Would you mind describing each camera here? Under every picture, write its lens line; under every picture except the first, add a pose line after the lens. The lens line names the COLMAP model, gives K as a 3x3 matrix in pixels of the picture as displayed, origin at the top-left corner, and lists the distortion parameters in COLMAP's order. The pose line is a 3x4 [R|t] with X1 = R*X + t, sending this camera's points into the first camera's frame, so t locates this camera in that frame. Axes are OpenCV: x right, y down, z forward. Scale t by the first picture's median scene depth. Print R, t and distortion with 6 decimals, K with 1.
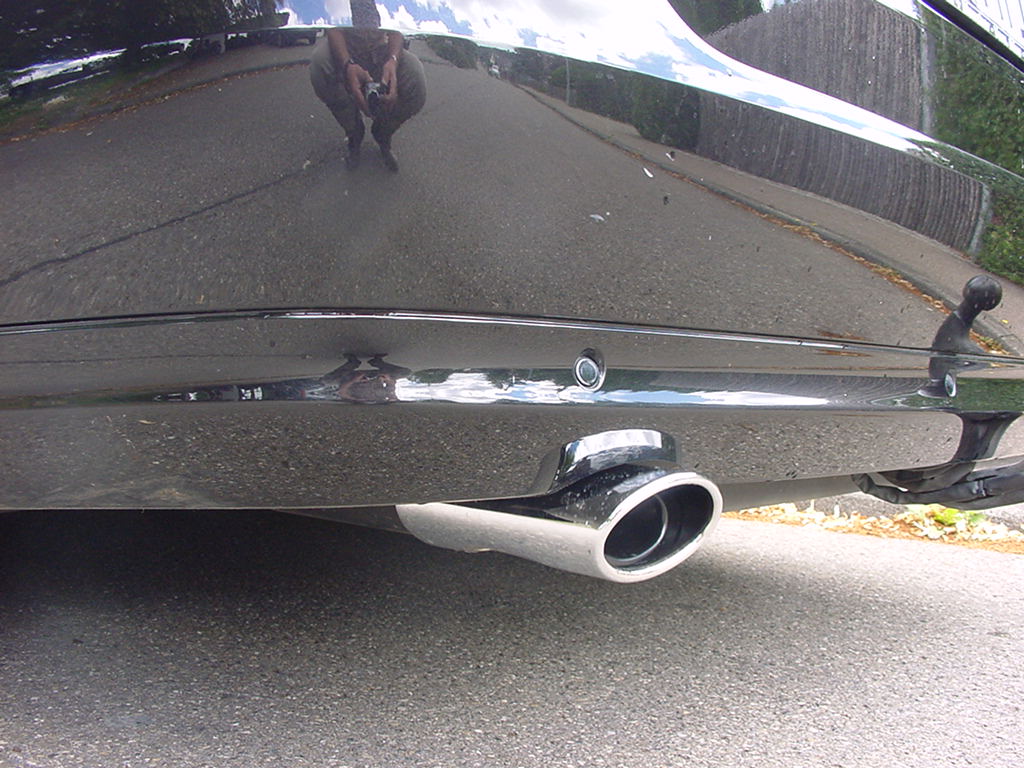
lens RADIAL K [[1198.0, 0, 529.4], [0, 1198.0, 406.1], [0, 0, 1]] dist [-0.224490, 0.286950]
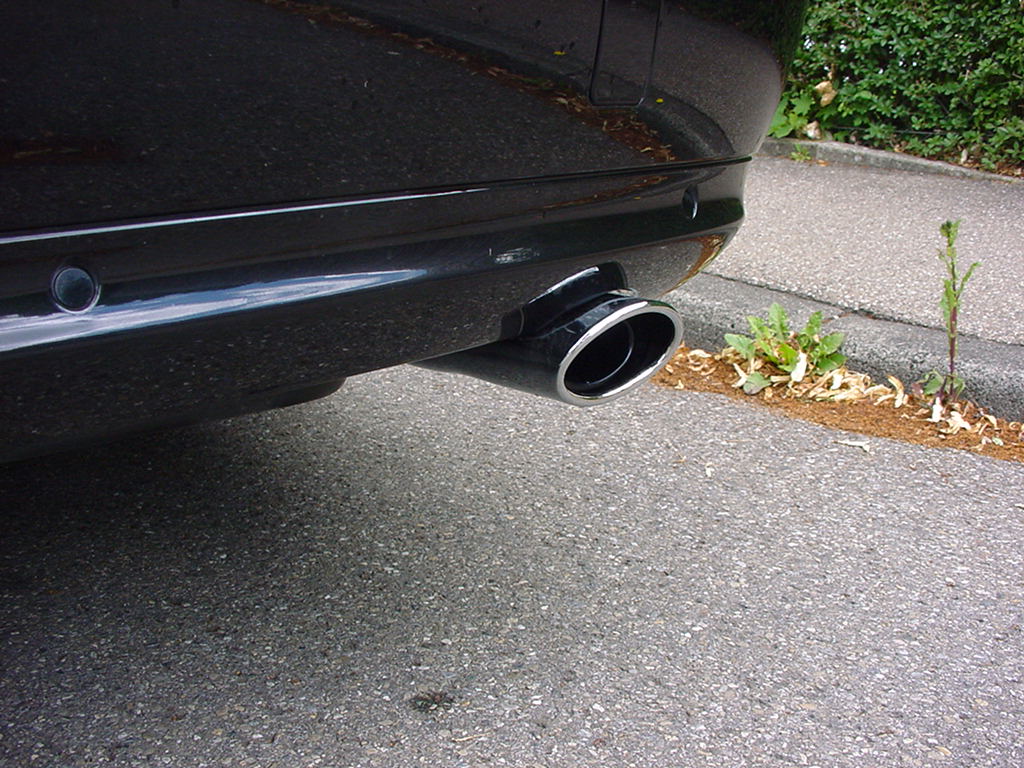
lens RADIAL K [[1198.0, 0, 529.4], [0, 1198.0, 406.1], [0, 0, 1]] dist [-0.224490, 0.286950]
pose [[0.980320, 0.005816, -0.197330, 0.743504], [0.038272, 0.975004, 0.218867, -0.057048], [0.193670, -0.222112, 0.955593, 0.733280]]
